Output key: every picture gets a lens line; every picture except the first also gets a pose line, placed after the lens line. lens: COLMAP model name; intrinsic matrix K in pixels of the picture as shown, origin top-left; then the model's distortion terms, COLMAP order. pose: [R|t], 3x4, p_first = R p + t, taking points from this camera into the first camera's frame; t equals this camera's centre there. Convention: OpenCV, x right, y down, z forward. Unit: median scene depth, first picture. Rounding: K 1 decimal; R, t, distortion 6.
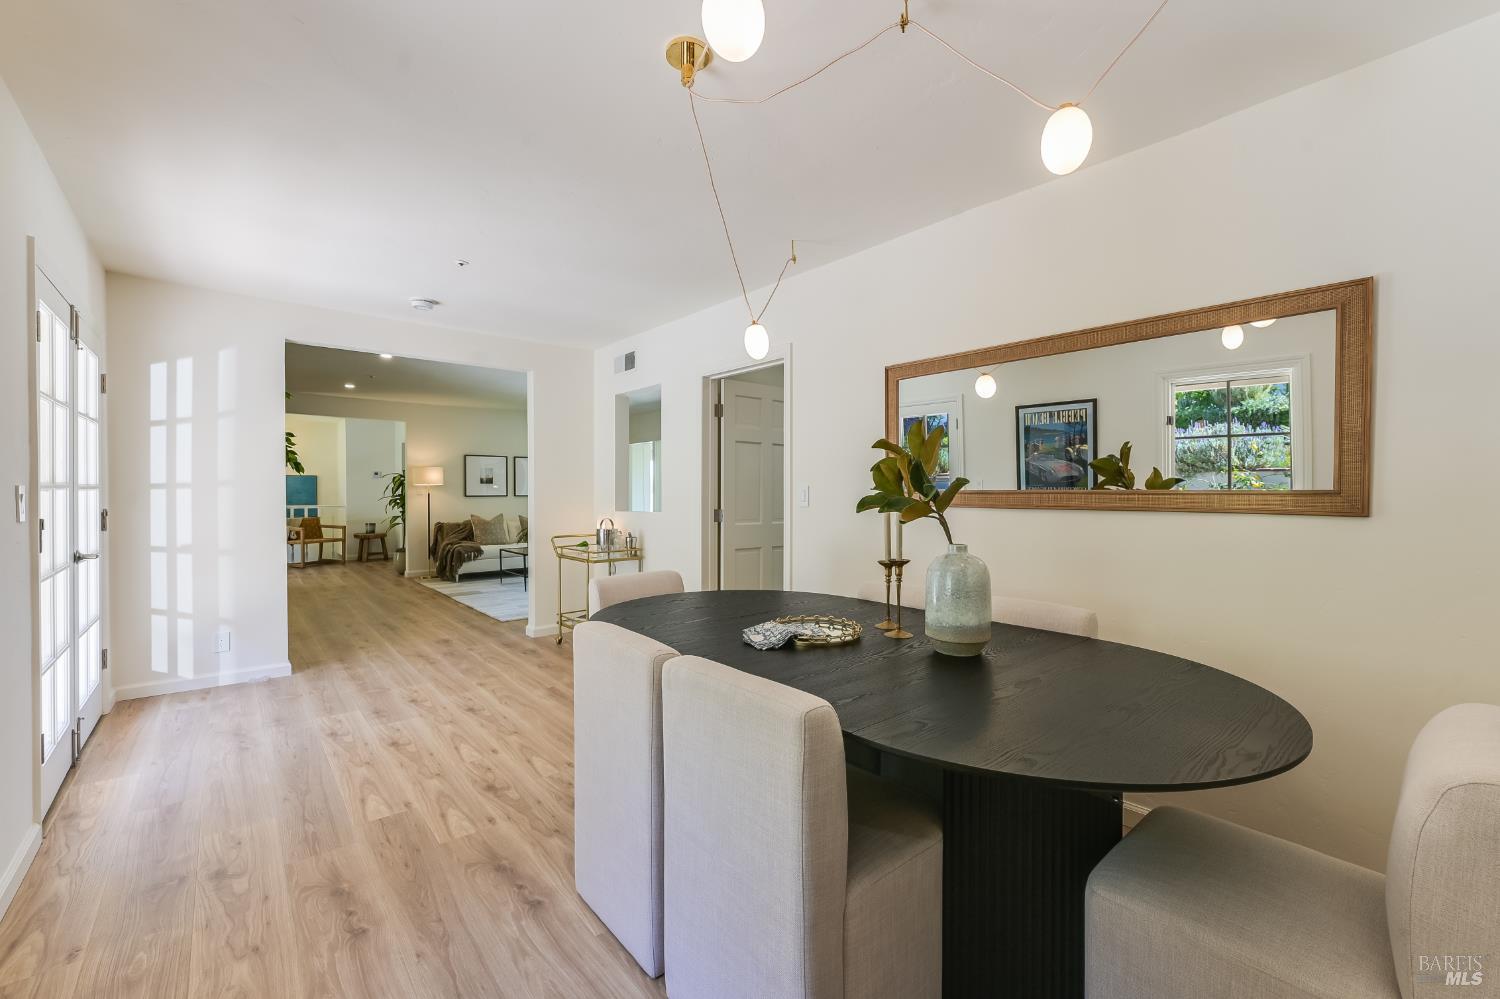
lens RADIAL K [[620.0, 0, 757.0], [0, 620.0, 491.9], [0, 0, 1]] dist [0.018861, 0.000488]
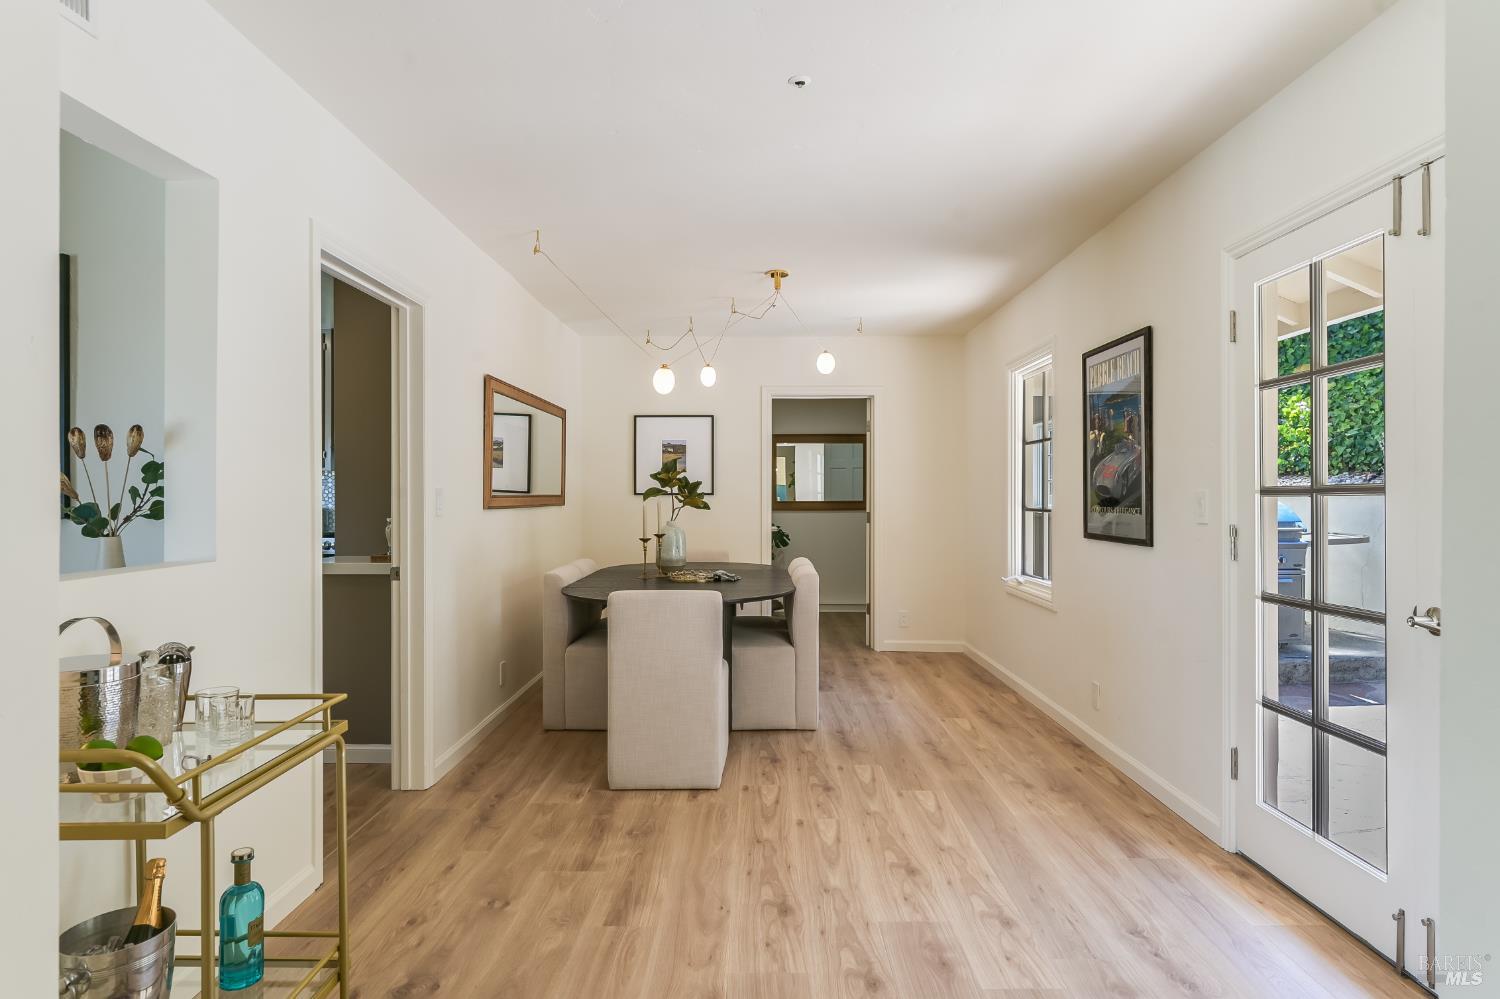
lens RADIAL K [[819.7, 0, 745.8], [0, 819.7, 495.5], [0, 0, 1]] dist [-0.001022, -0.000321]
pose [[-0.747416, 0.000794, 0.664355, -1.109055], [0.004136, 0.999985, 0.003458, -0.001200], [-0.664343, 0.005332, -0.747409, 1.907532]]
